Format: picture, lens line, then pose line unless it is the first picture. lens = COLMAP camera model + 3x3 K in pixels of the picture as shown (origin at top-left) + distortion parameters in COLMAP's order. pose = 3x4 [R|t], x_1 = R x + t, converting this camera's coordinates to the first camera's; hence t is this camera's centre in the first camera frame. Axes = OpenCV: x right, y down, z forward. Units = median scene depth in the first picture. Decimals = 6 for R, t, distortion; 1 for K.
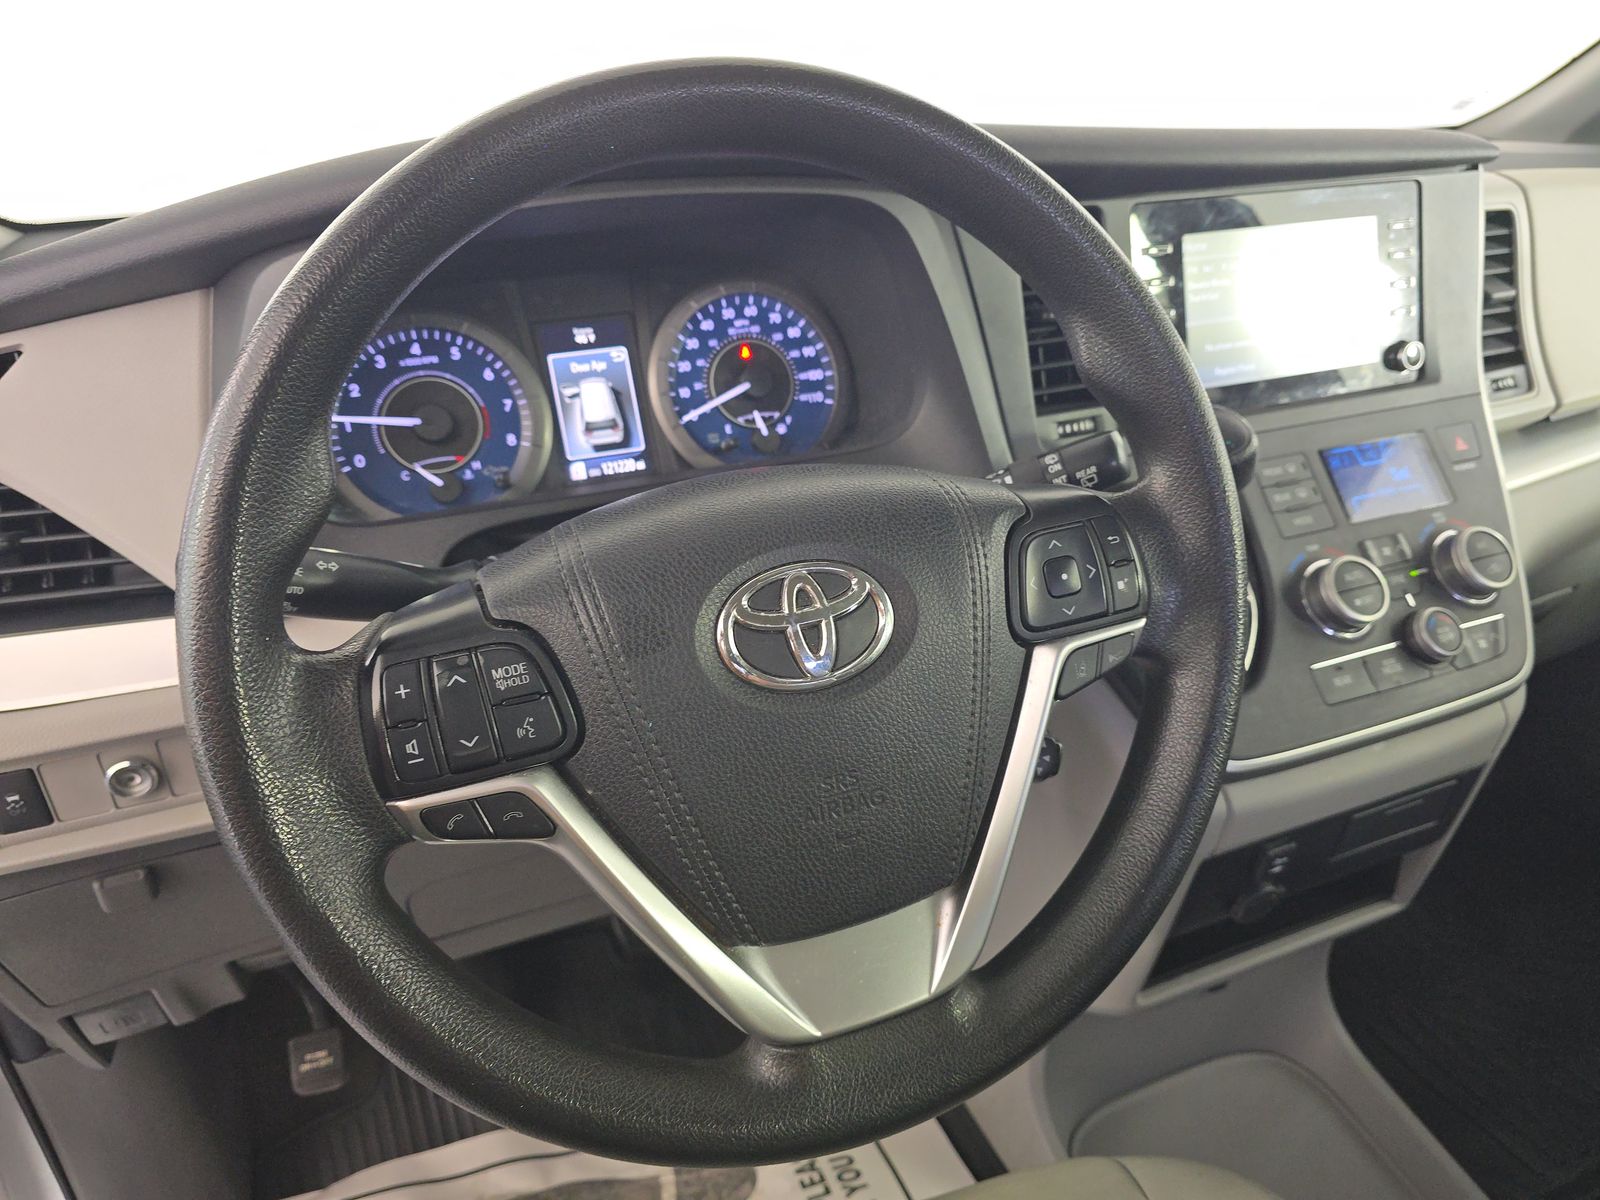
lens RADIAL K [[1054.5, 0, 800.0], [0, 1054.5, 600.0], [0, 0, 1]] dist [0.024759, -0.016680]
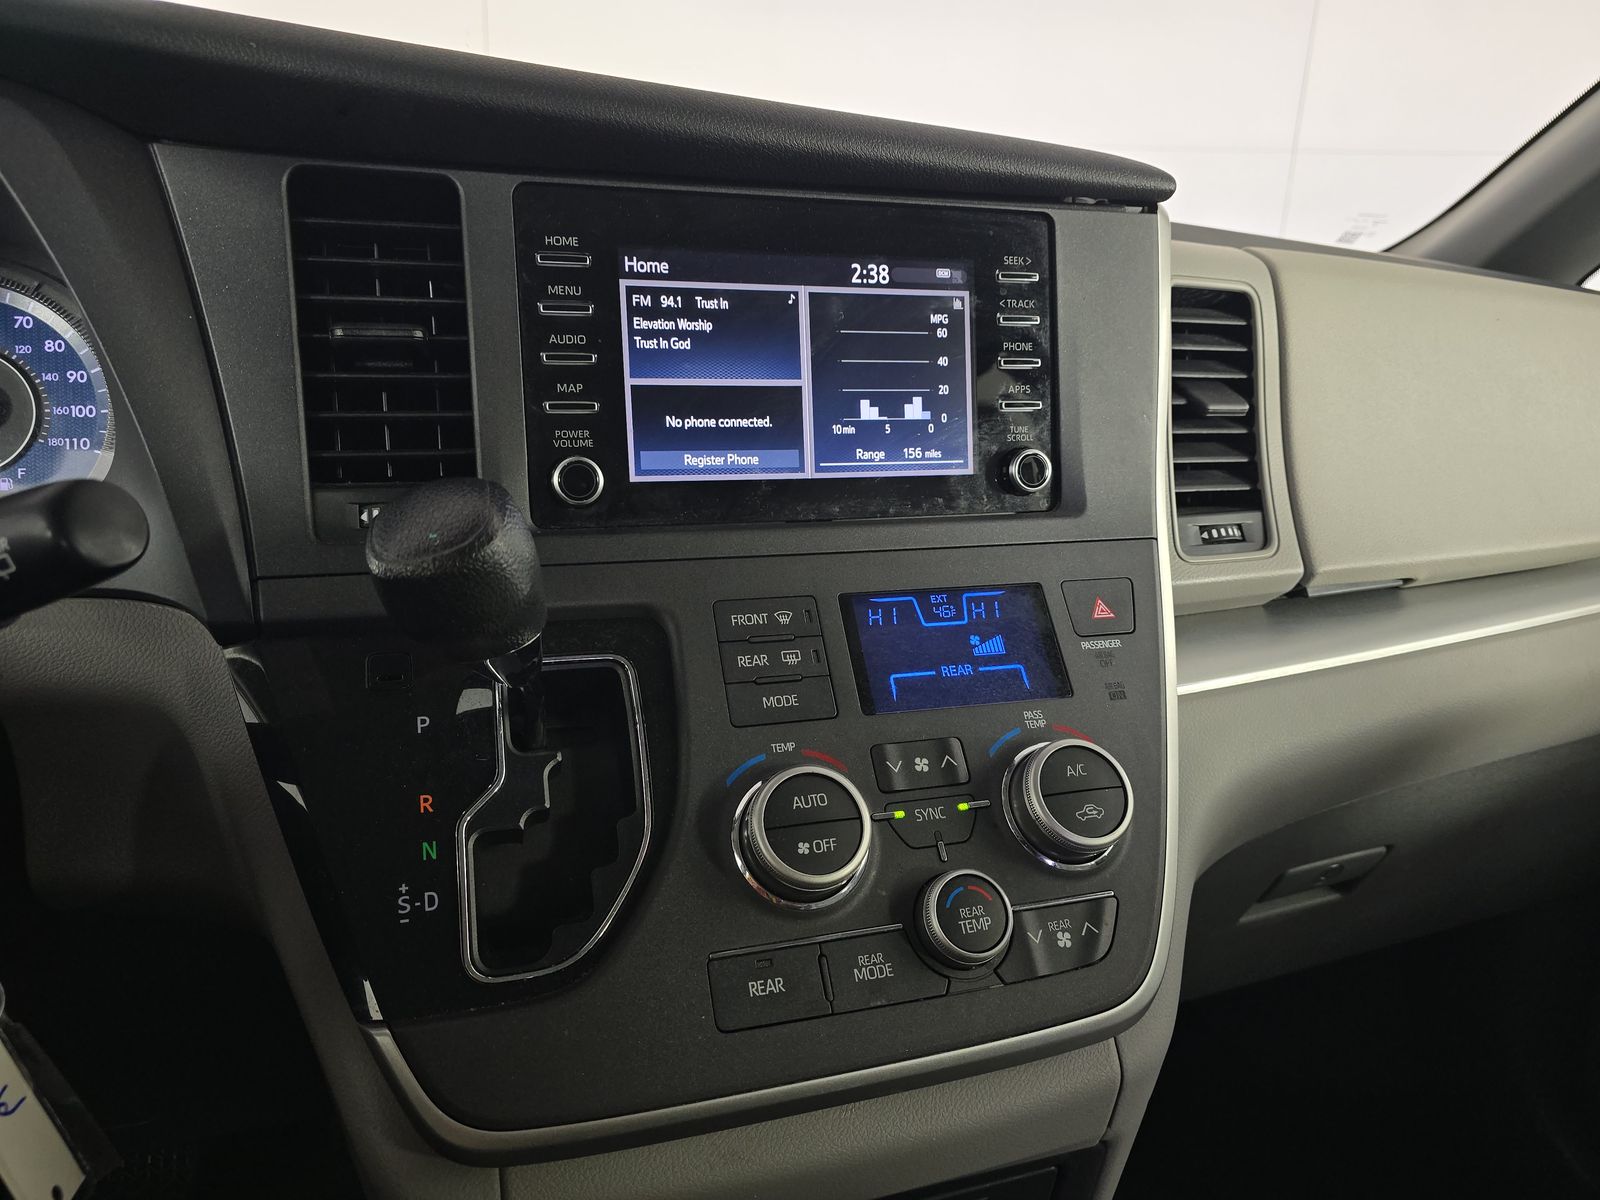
lens RADIAL K [[1054.5, 0, 800.0], [0, 1054.5, 600.0], [0, 0, 1]] dist [0.024759, -0.016680]
pose [[0.994302, 0.089446, -0.057995, 0.517697], [-0.096989, 0.984823, -0.143937, -0.046038], [0.044240, 0.148741, 0.987886, 0.388455]]
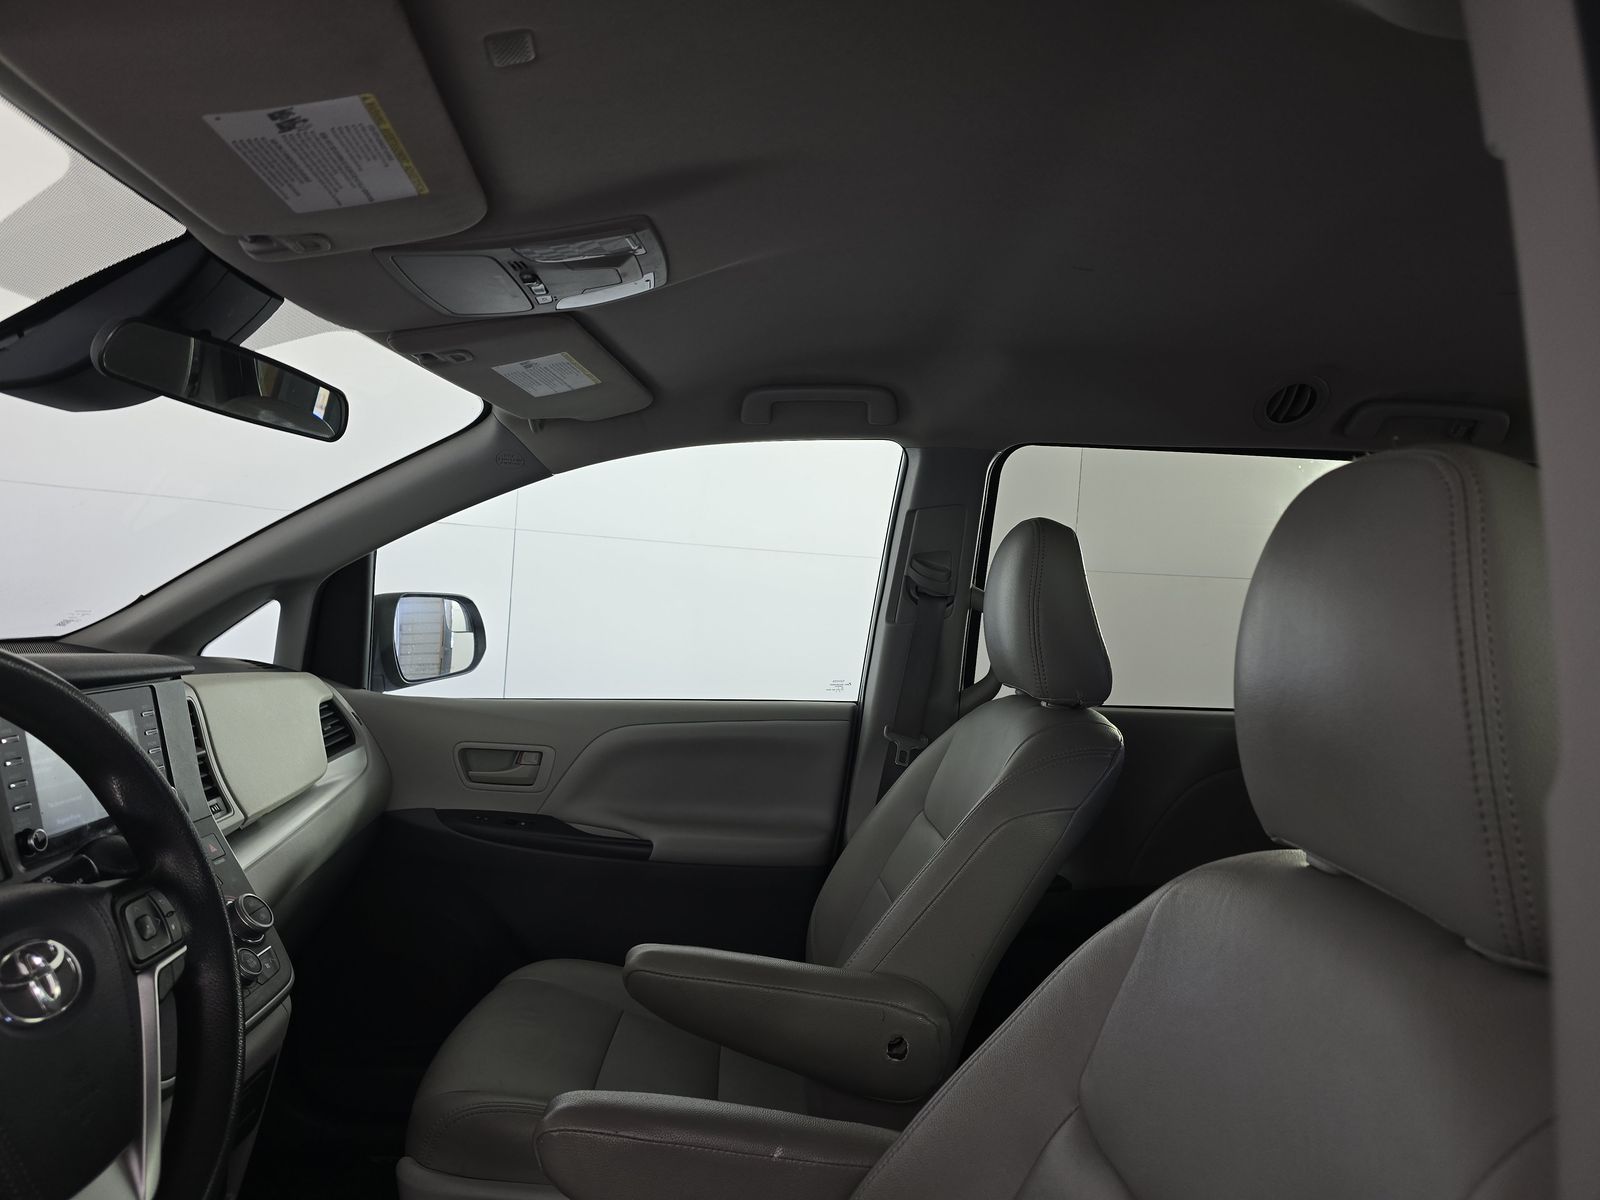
lens RADIAL K [[1027.5, 0, 800.0], [0, 1027.5, 600.0], [0, 0, 1]] dist [0.073025, -0.000526]
pose [[0.323632, 0.070662, 0.943541, -0.605747], [0.332084, 0.925288, -0.183199, 0.087891], [-0.885992, 0.372624, 0.275987, -0.322348]]
